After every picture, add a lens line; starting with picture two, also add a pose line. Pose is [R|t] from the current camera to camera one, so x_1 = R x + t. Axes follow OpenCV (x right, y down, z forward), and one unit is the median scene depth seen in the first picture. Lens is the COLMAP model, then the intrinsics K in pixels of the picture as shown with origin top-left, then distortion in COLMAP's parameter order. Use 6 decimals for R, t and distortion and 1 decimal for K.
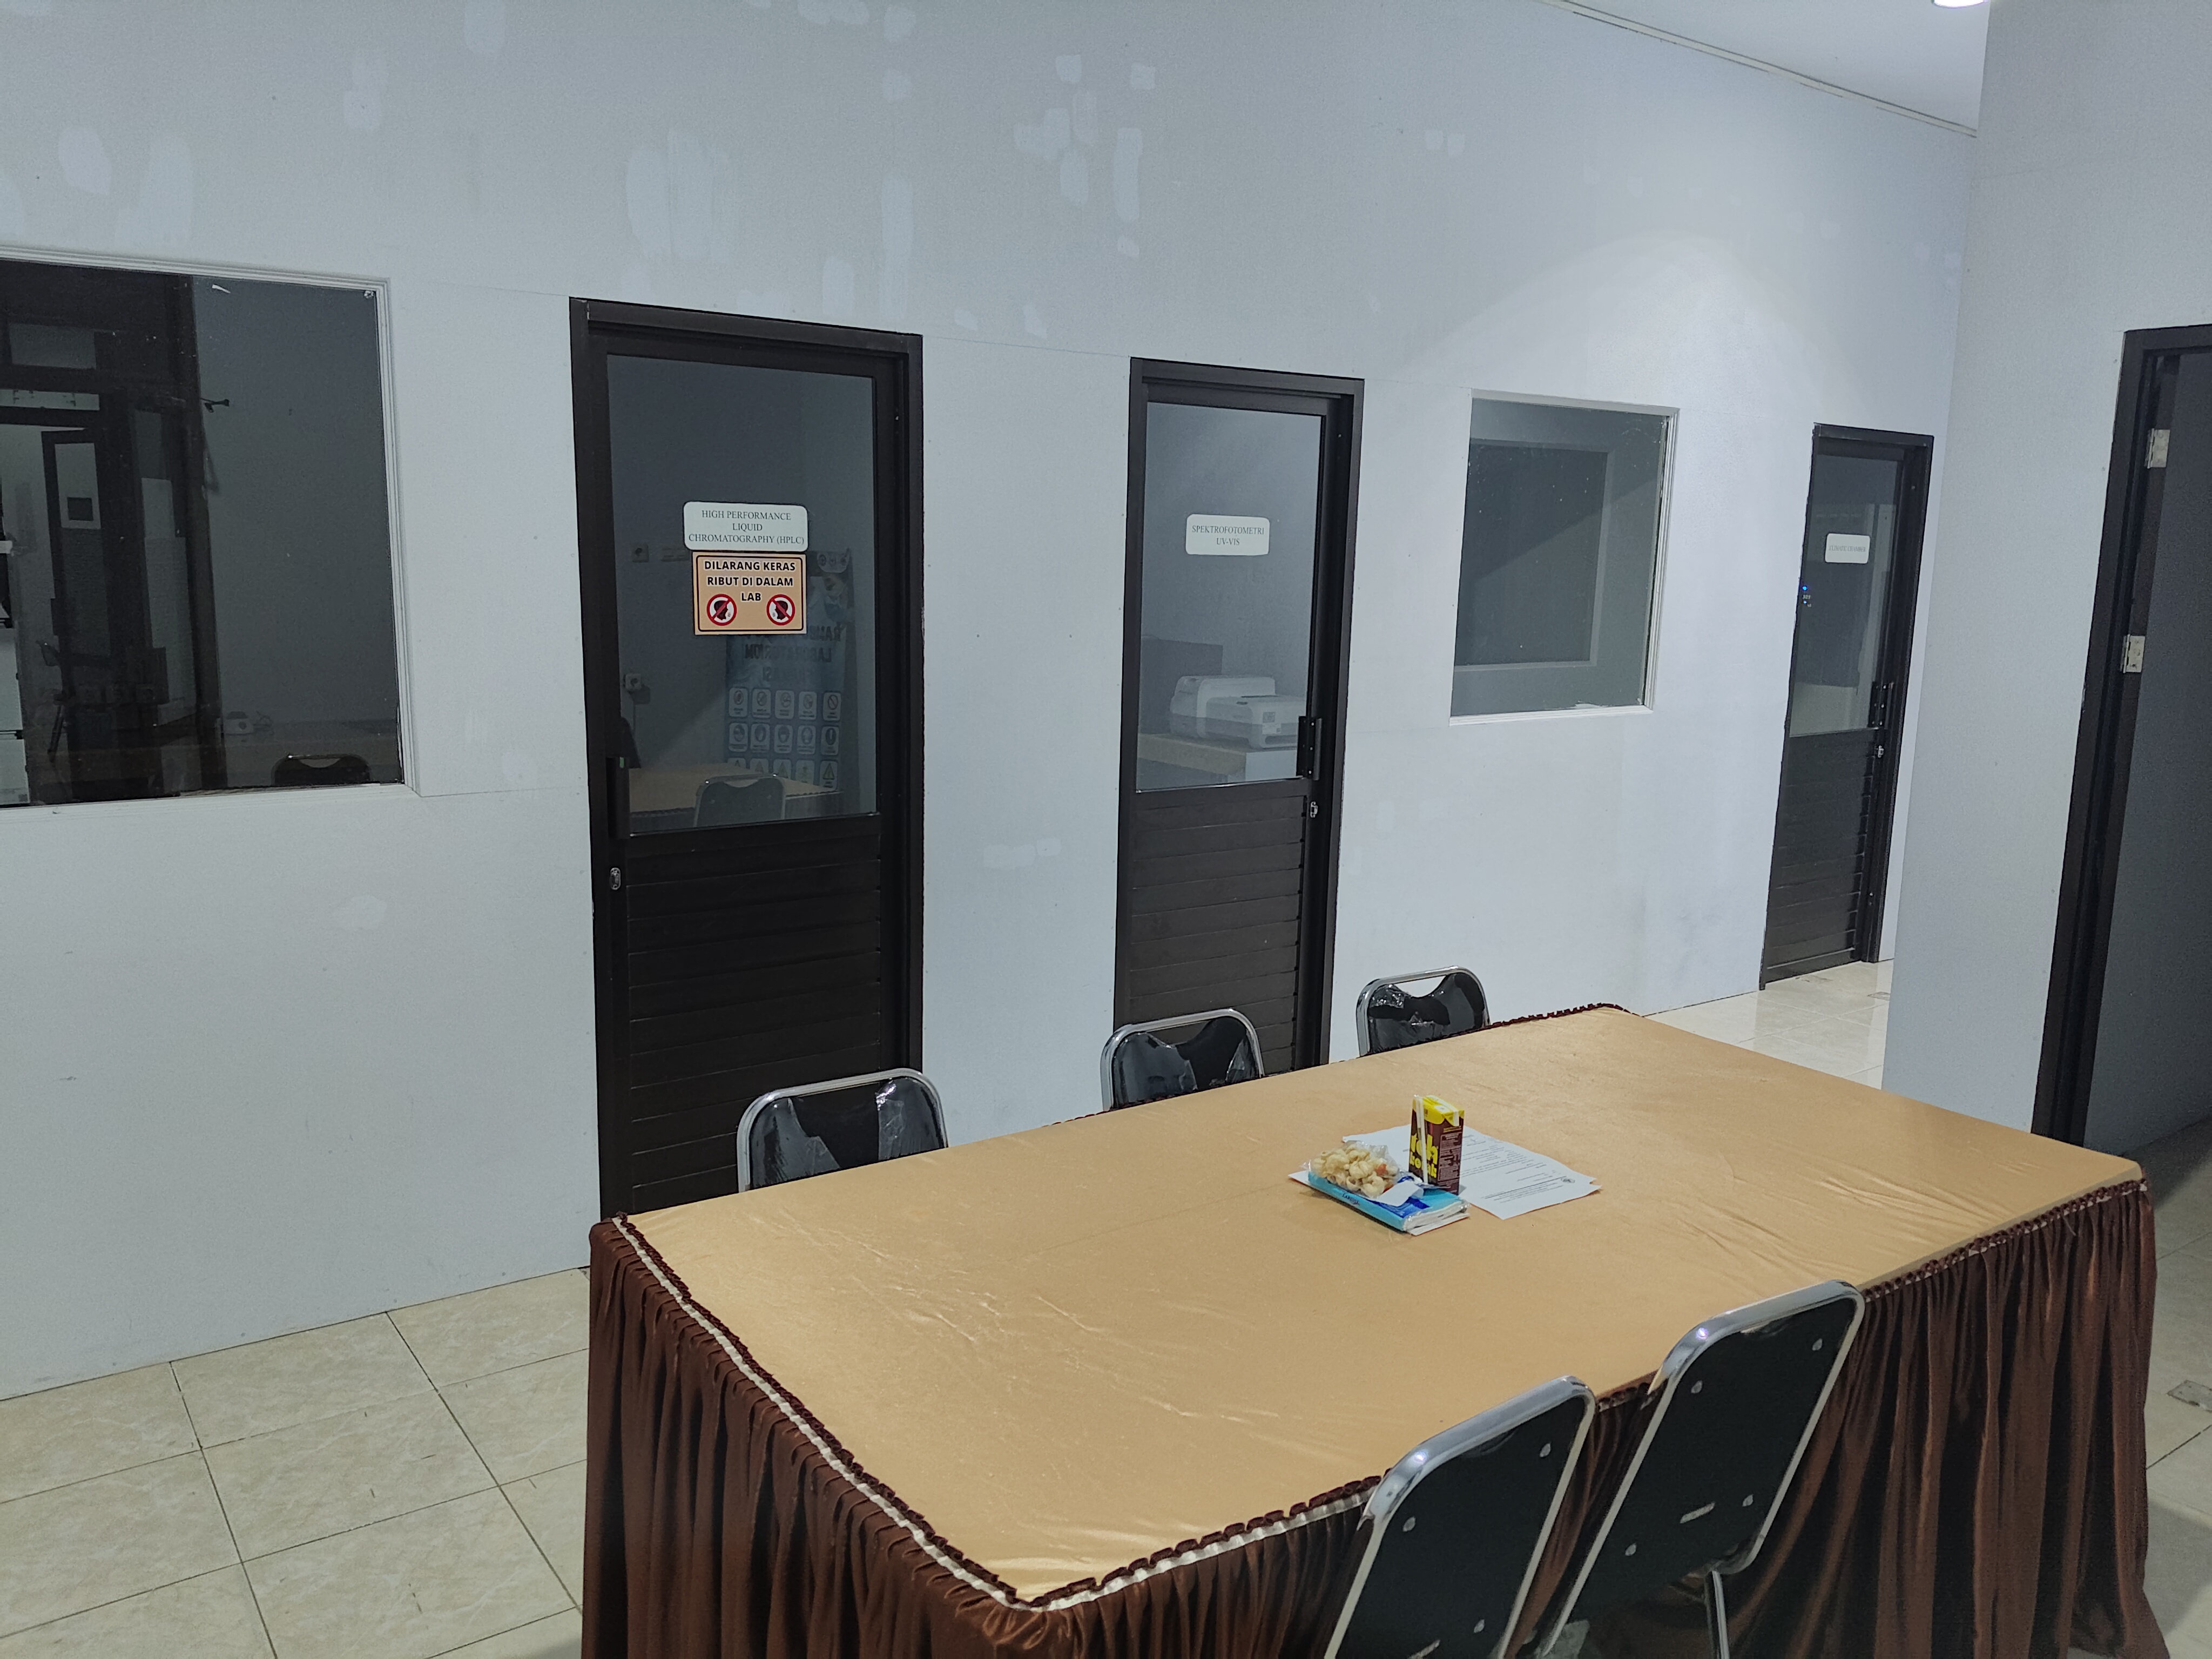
lens RADIAL K [[1685.8, 0, 1105.7], [0, 1685.8, 824.6], [0, 0, 1]] dist [0.043388, -0.002948]
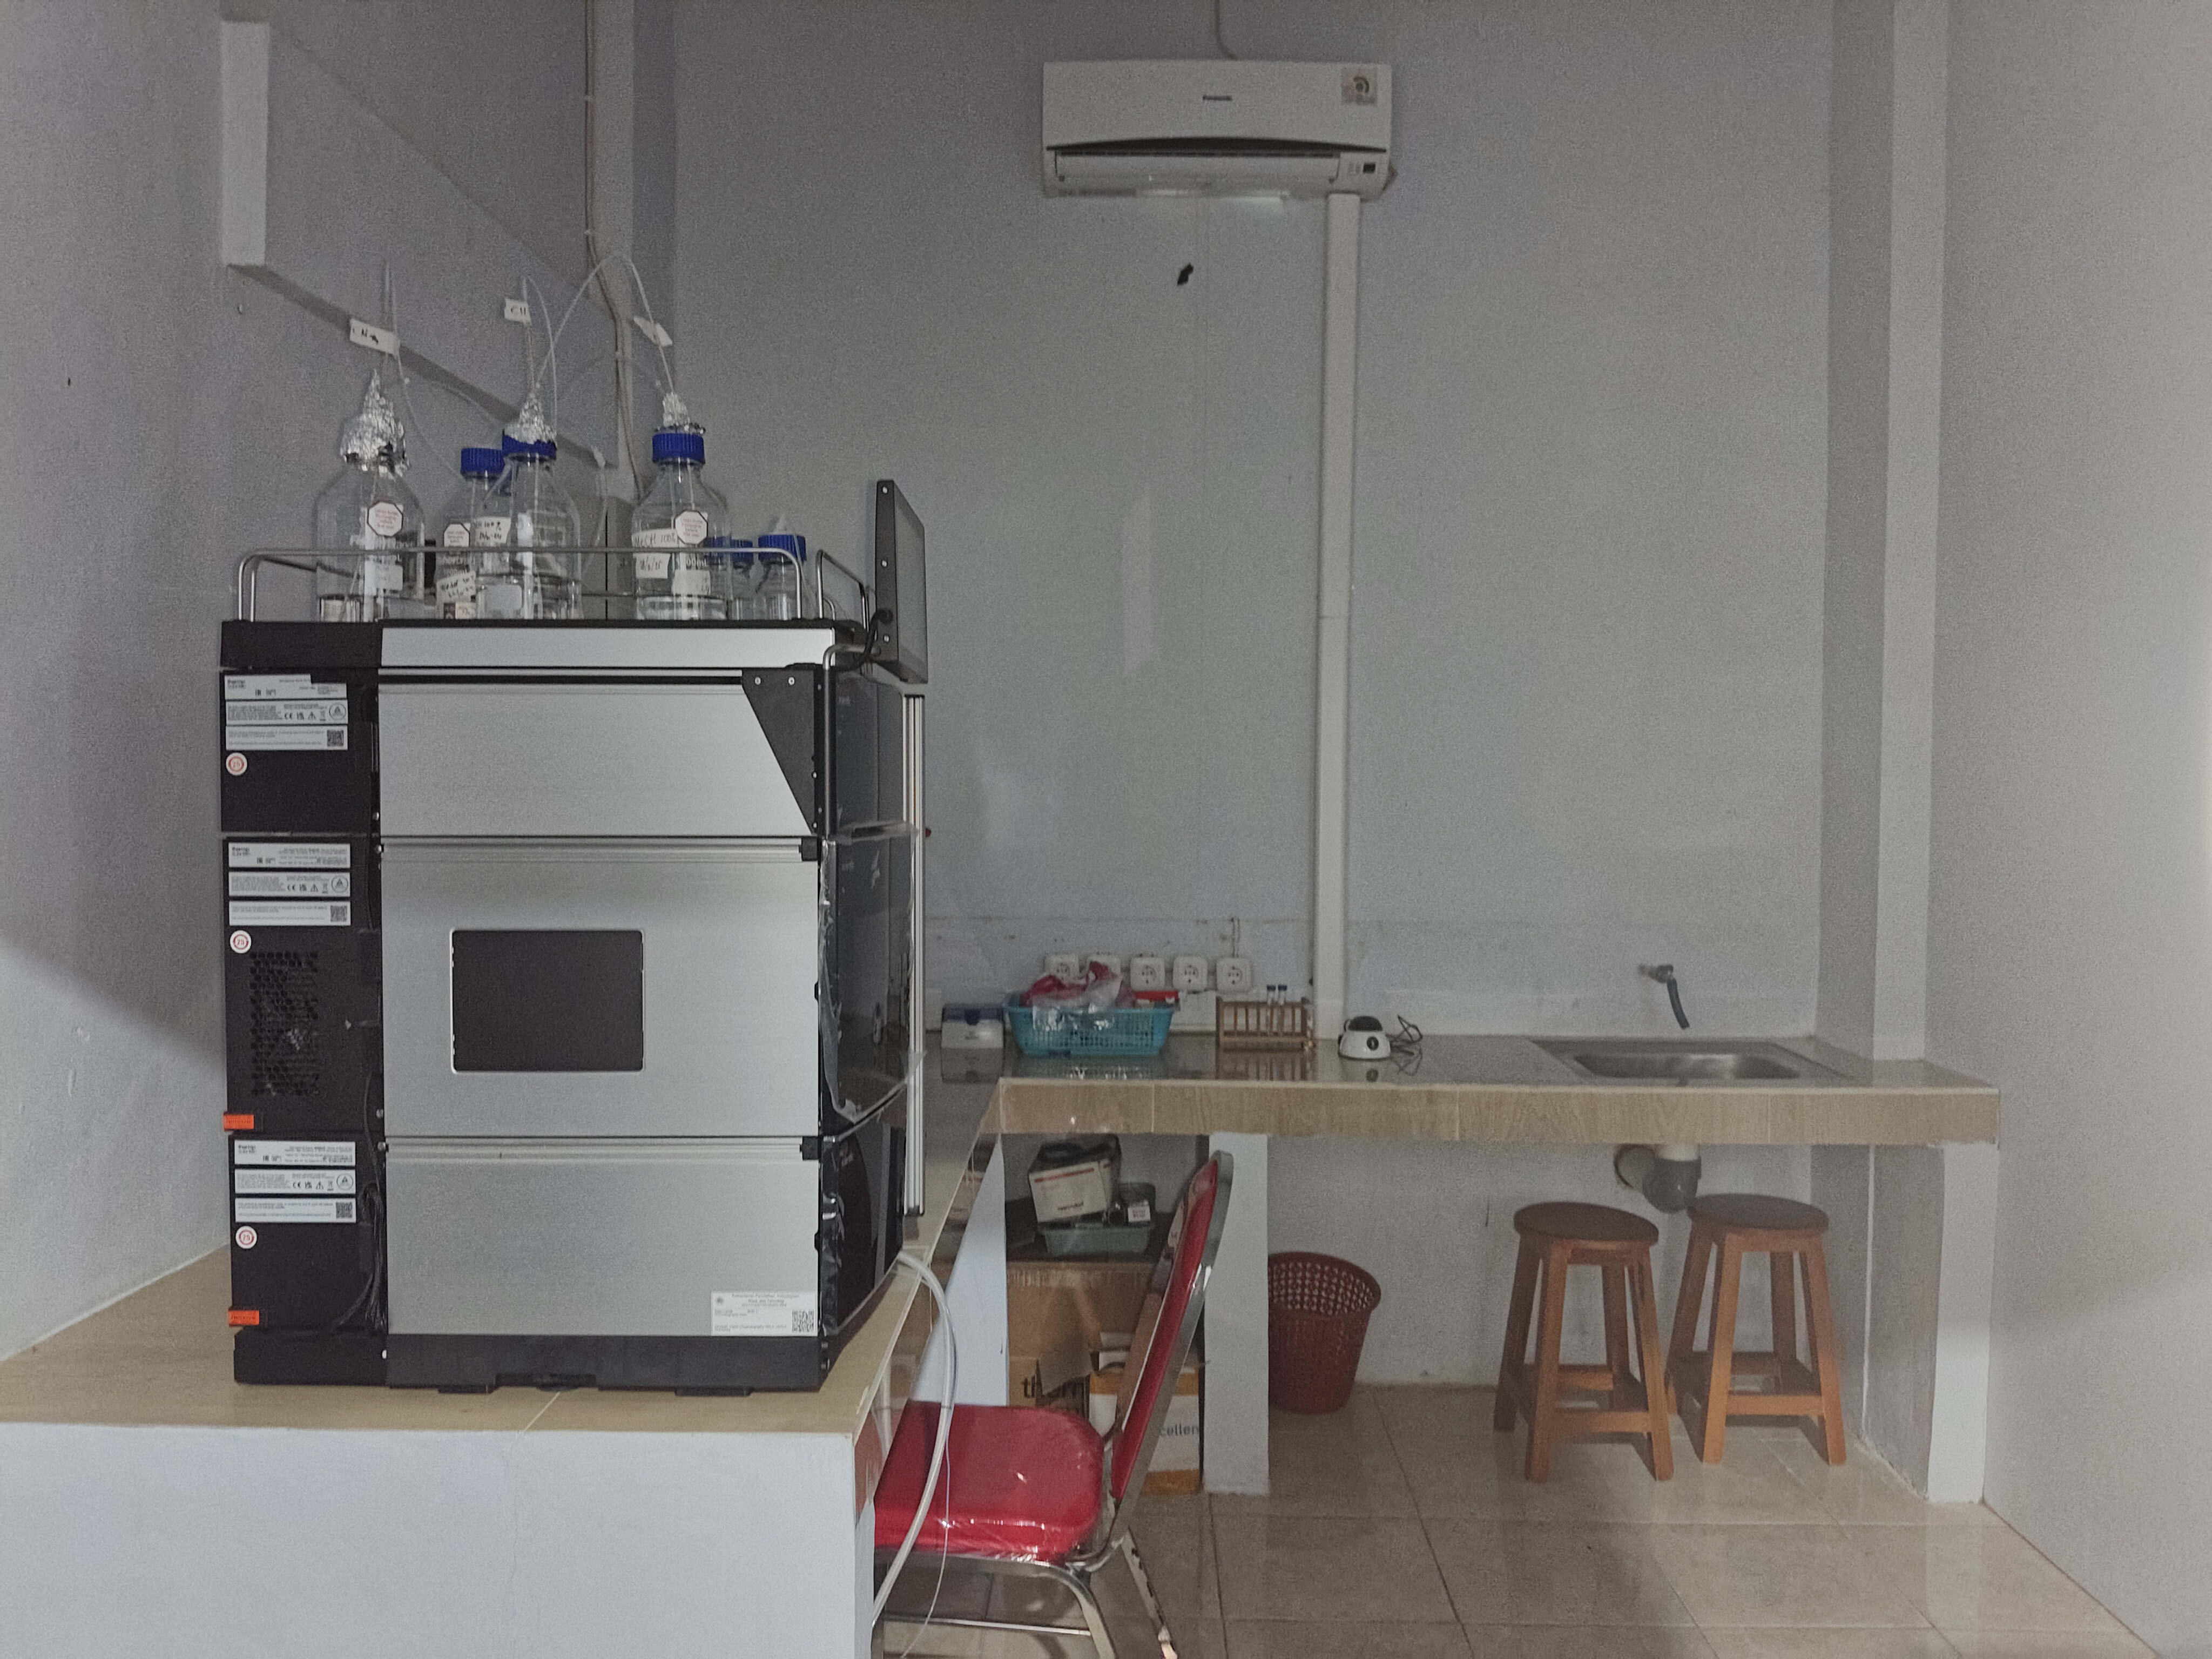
lens RADIAL K [[1685.8, 0, 1104.0], [0, 1685.8, 829.2], [0, 0, 1]] dist [0.043388, -0.002948]
pose [[0.800164, 0.003371, -0.599772, -0.256817], [-0.083834, 0.990796, -0.106274, -0.061586], [0.593893, 0.135318, 0.793082, 0.521984]]
